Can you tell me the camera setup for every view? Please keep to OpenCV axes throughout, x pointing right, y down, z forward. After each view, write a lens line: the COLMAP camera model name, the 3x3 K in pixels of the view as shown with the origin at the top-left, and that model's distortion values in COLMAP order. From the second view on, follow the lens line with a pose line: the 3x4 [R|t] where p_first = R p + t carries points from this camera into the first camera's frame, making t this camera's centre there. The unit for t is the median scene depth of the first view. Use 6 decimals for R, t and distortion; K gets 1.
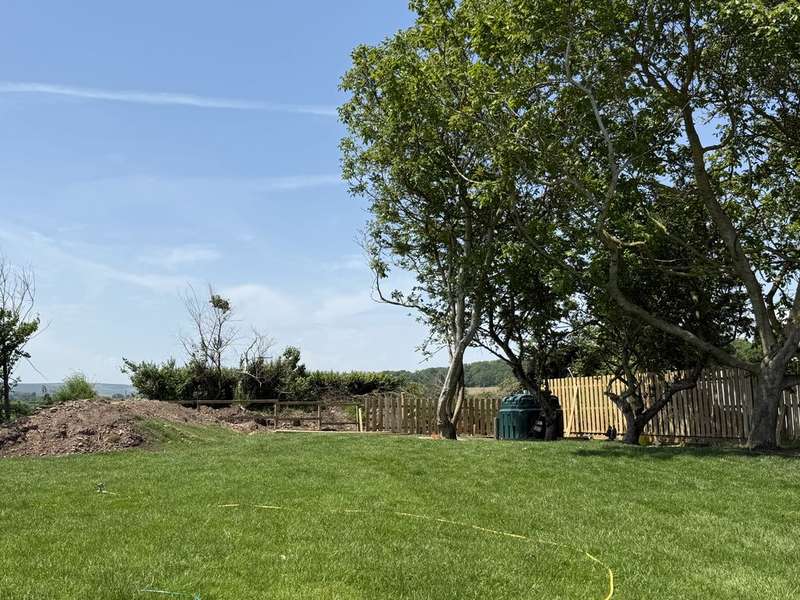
lens RADIAL K [[877.1, 0, 405.4], [0, 877.1, 302.9], [0, 0, 1]] dist [0.067127, 0.000000]
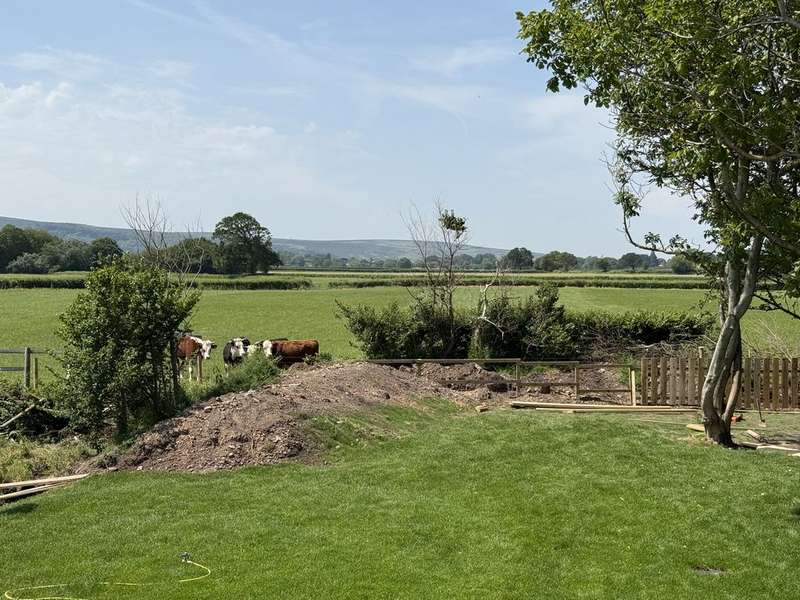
lens RADIAL K [[1283.8, 0, 402.4], [0, 1283.8, 300.6], [0, 0, 1]] dist [0.260012, 0.000000]
pose [[0.941628, 0.010021, -0.336506, 0.154504], [0.038367, 0.989850, 0.136839, -0.111373], [0.334461, -0.141763, 0.931686, -0.078319]]
